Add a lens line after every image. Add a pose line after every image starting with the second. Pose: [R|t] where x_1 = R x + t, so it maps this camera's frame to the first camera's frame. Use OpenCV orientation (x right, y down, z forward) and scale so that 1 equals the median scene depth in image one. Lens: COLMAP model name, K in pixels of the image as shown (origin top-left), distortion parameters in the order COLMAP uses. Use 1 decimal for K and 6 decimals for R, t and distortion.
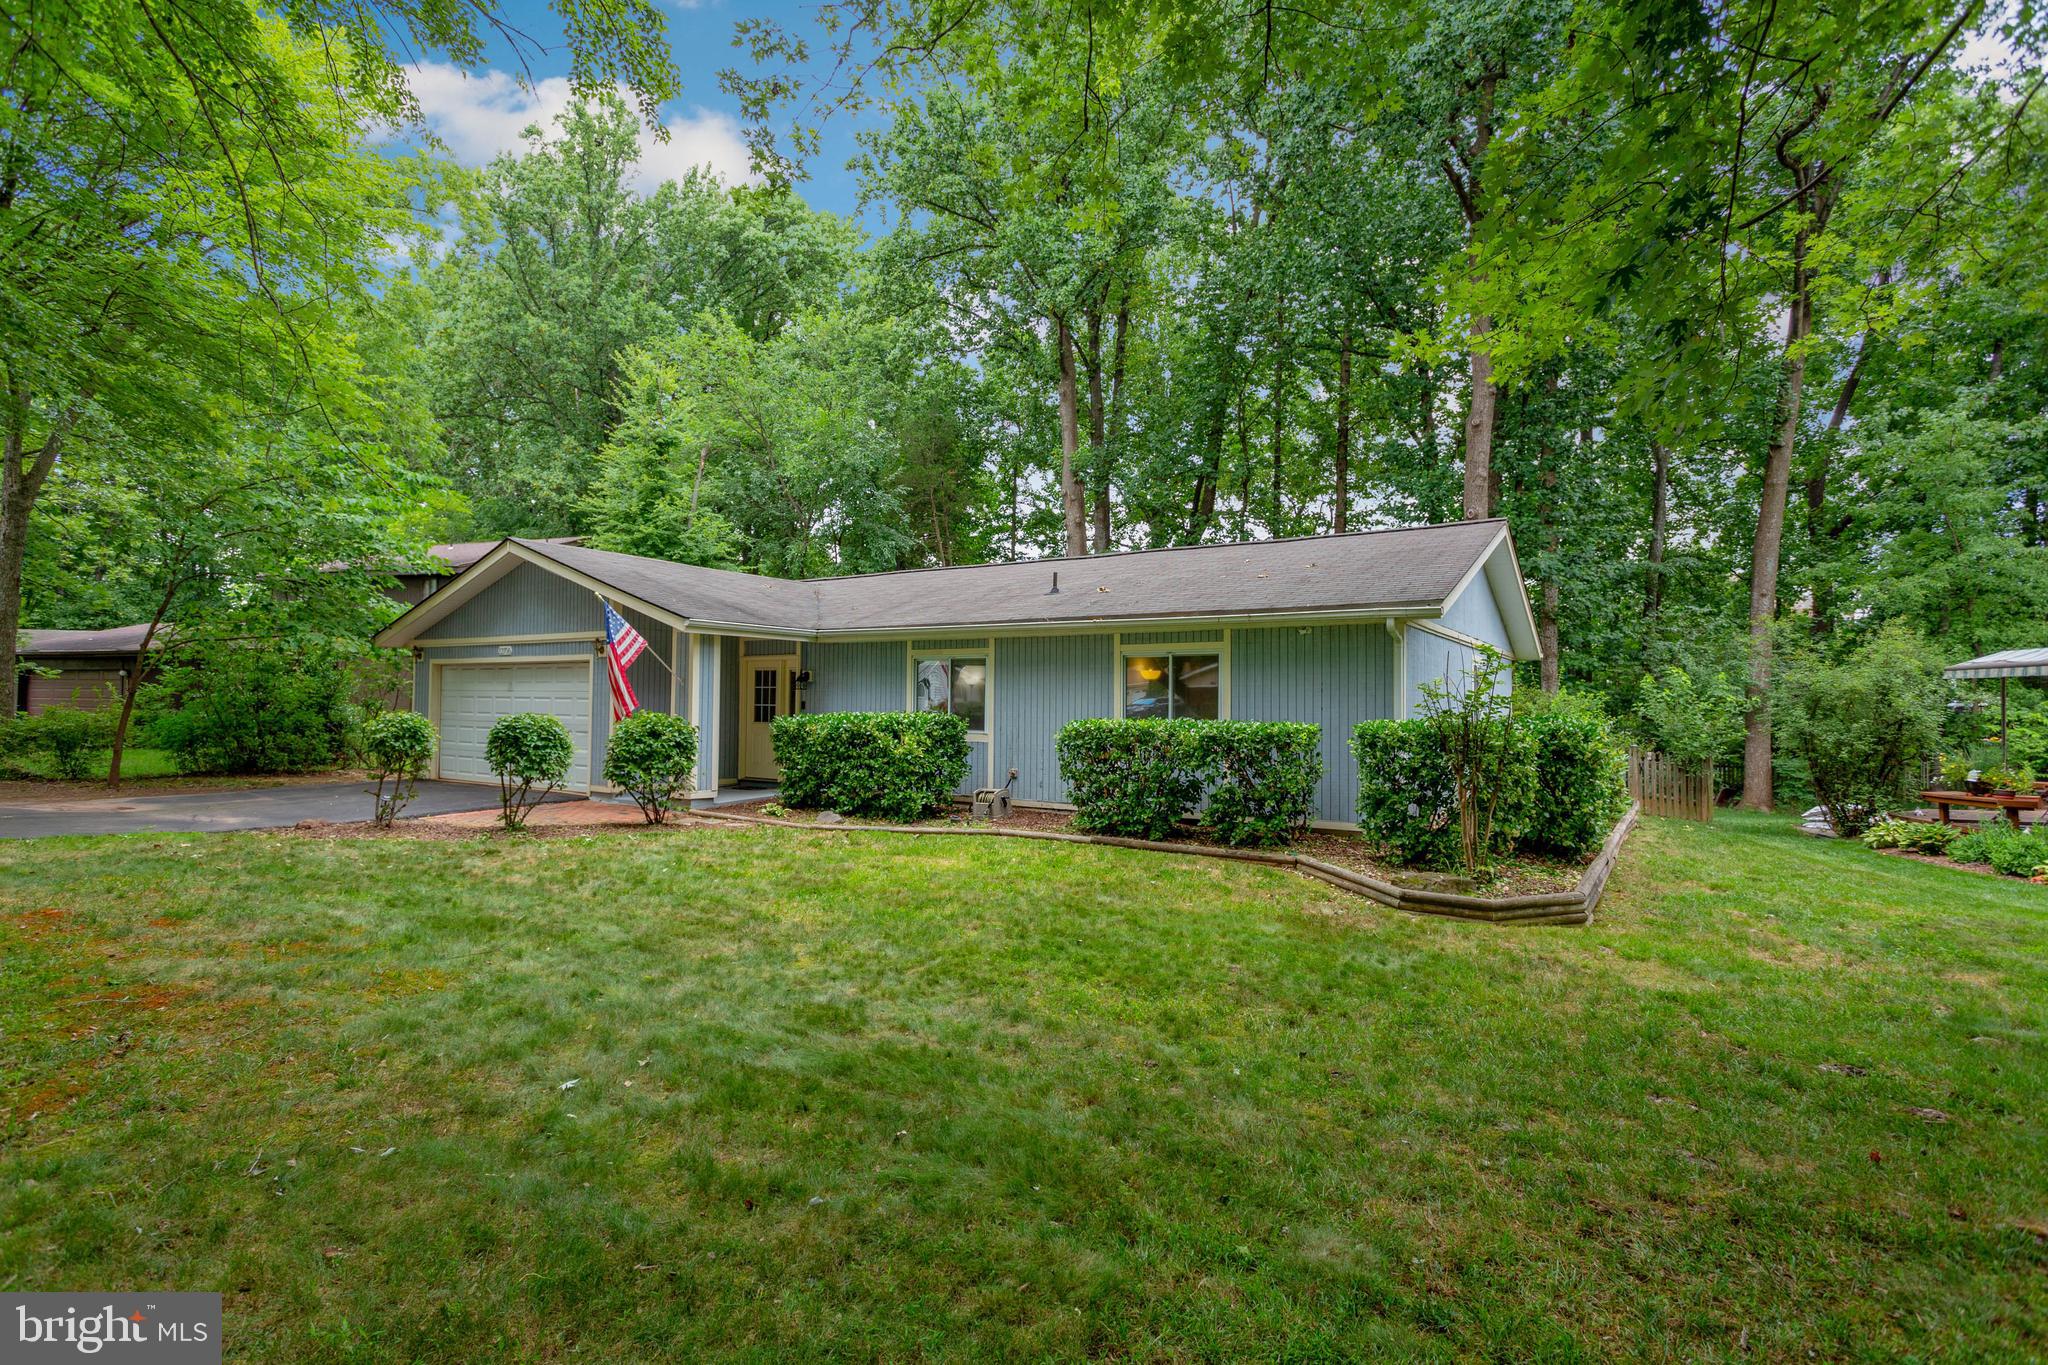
lens RADIAL K [[983.2, 0, 1026.5], [0, 983.2, 671.2], [0, 0, 1]] dist [0.003220, 0.001366]
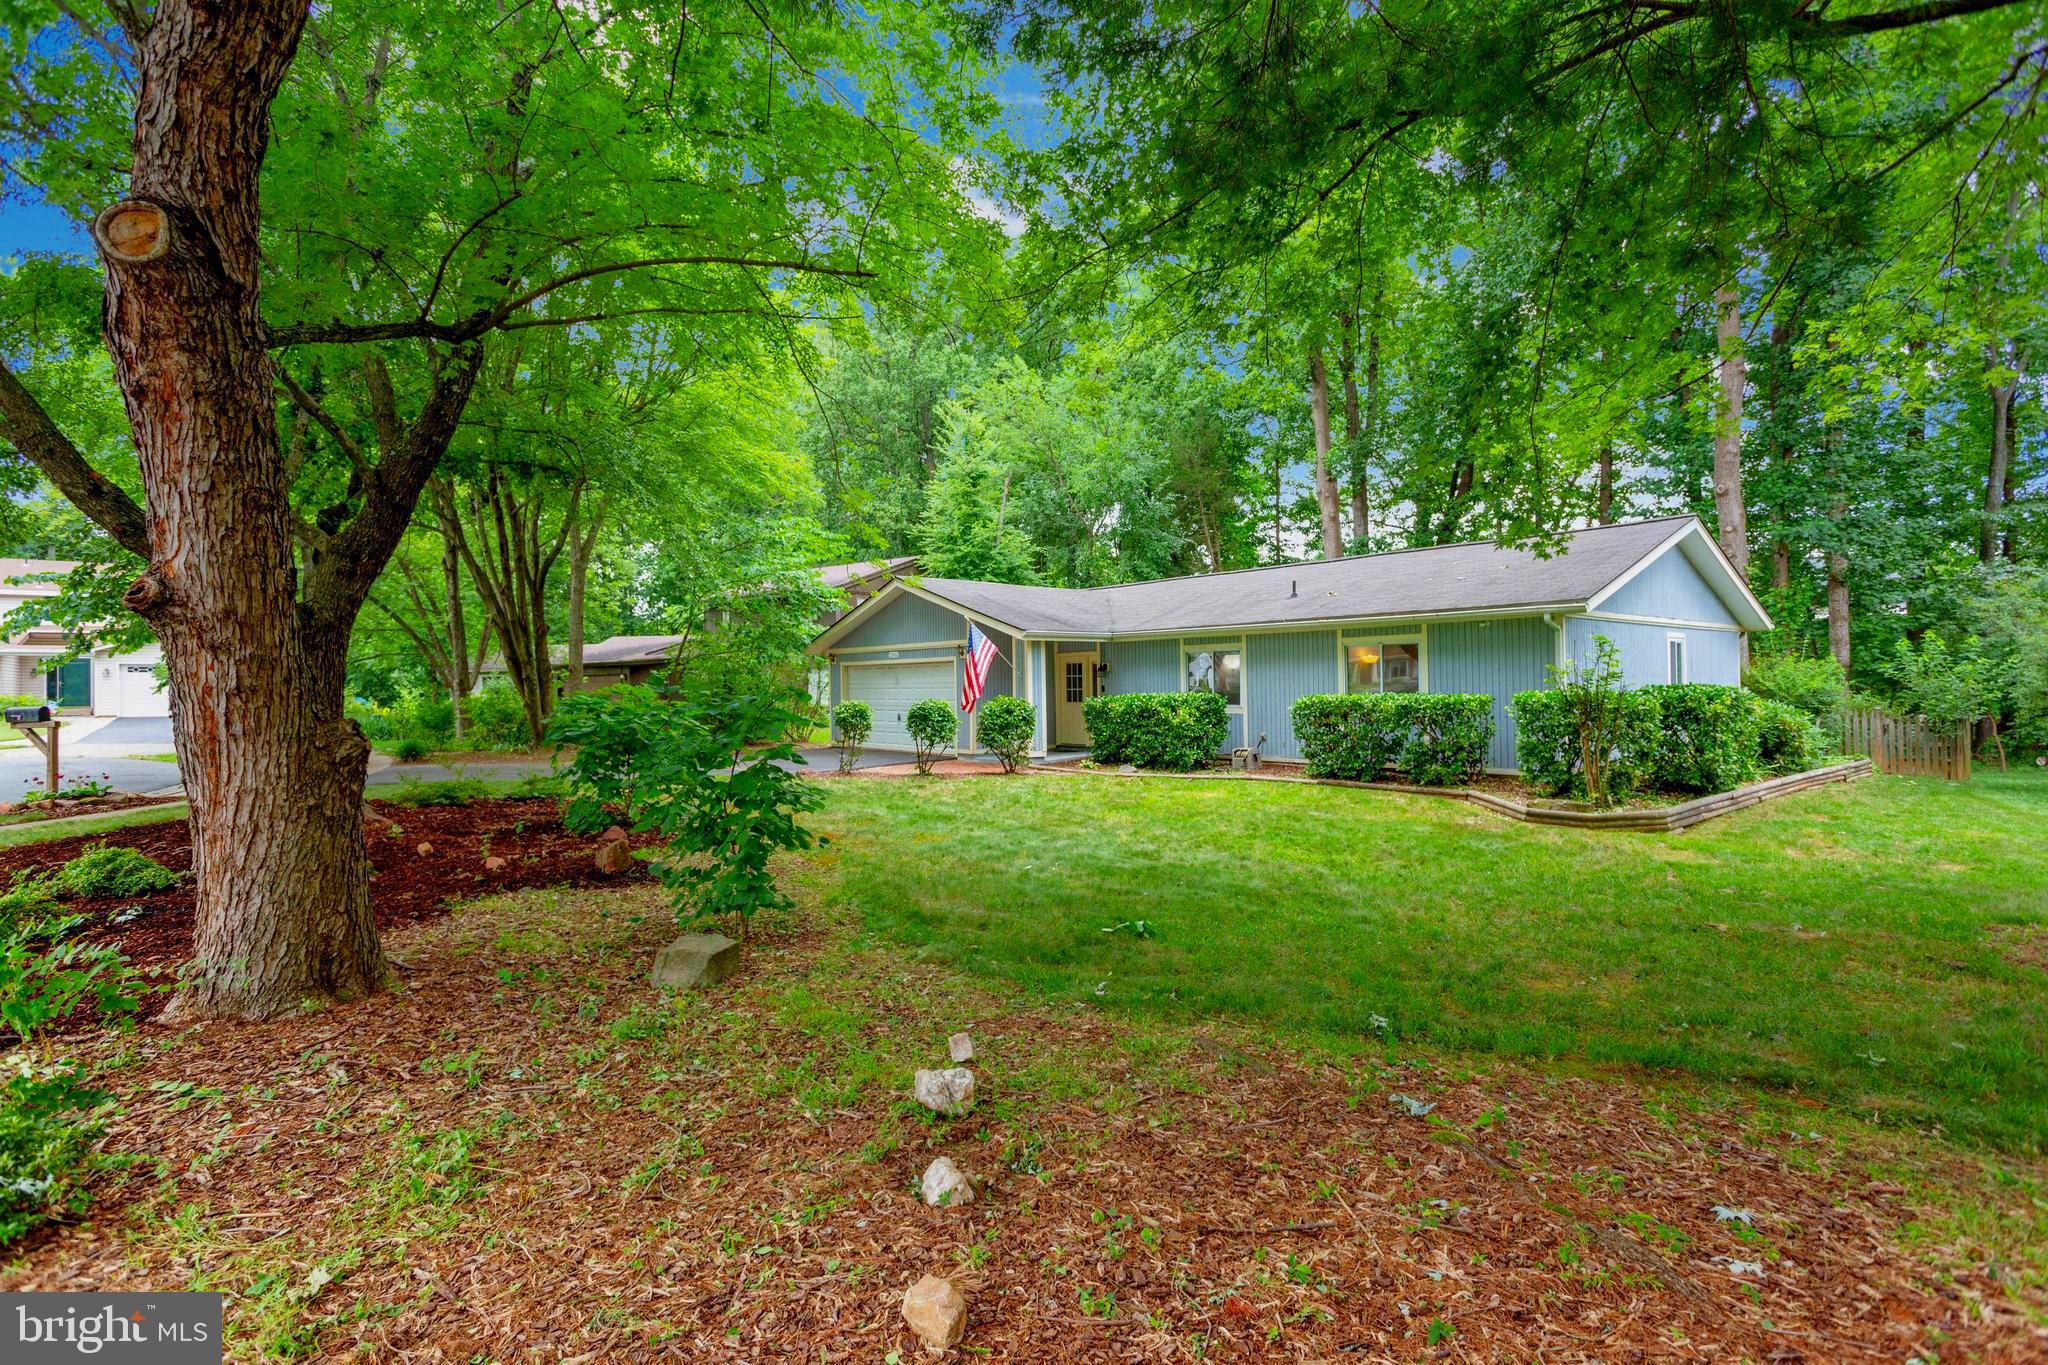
lens RADIAL K [[983.2, 0, 1026.5], [0, 983.2, 671.2], [0, 0, 1]] dist [0.003220, 0.001366]
pose [[0.960810, -0.028667, -0.275721, 0.047943], [0.034568, 0.999265, 0.016565, -0.017358], [0.275044, -0.025447, 0.961095, -0.357026]]
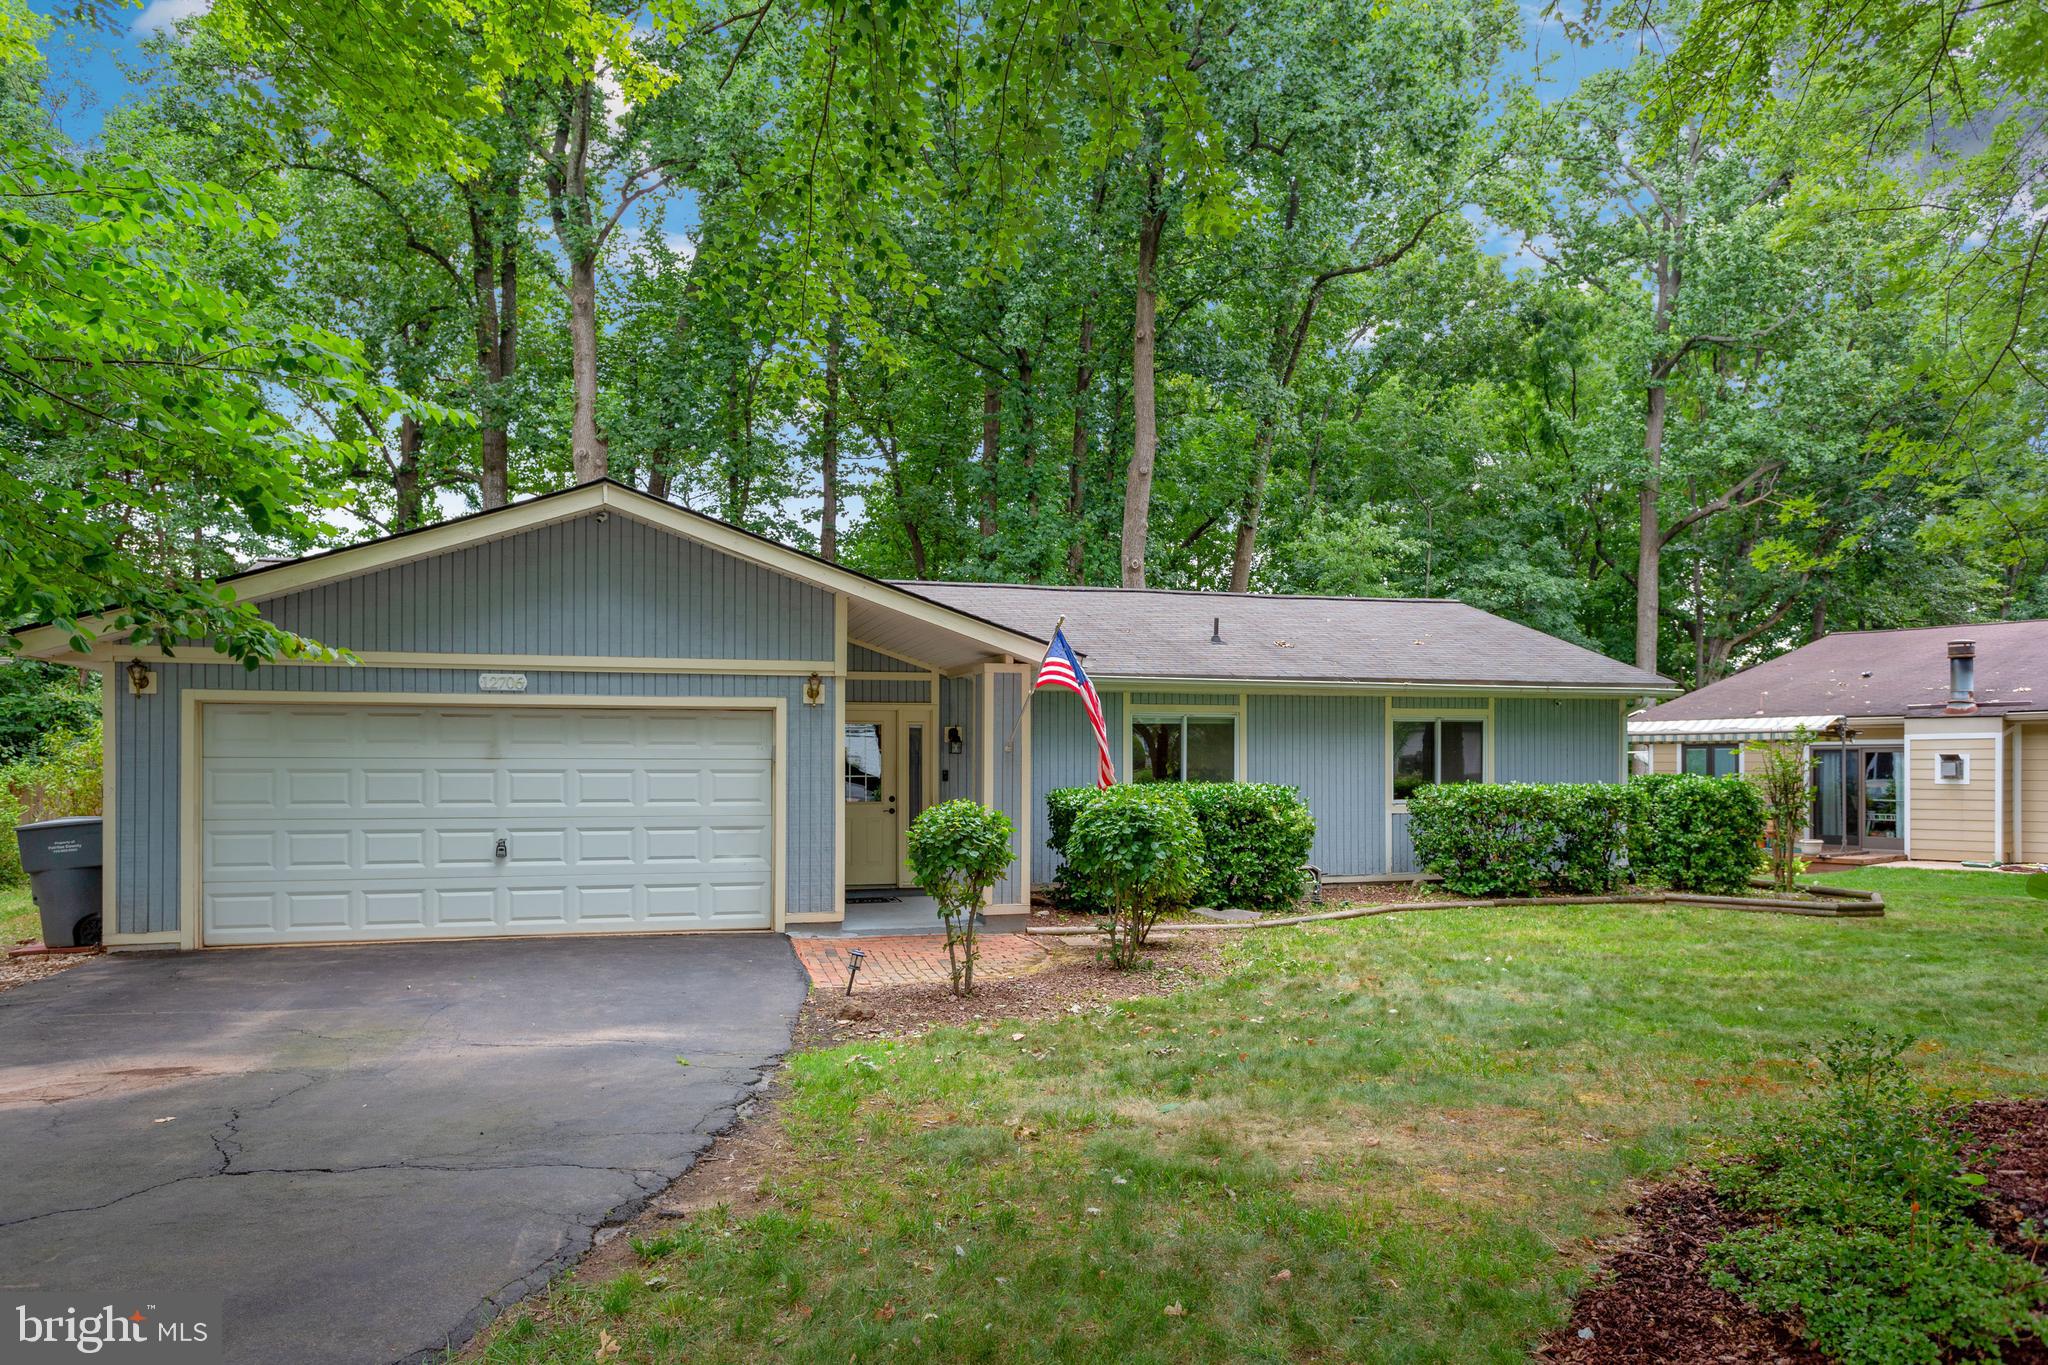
lens RADIAL K [[1389.7, 0, 1017.6], [0, 1389.7, 736.6], [0, 0, 1]] dist [0.001228, 0.000246]
pose [[0.646523, 0.007084, 0.762861, -1.072492], [-0.016588, 0.999851, 0.004774, -0.000420], [-0.762714, -0.015740, 0.646544, 0.384637]]
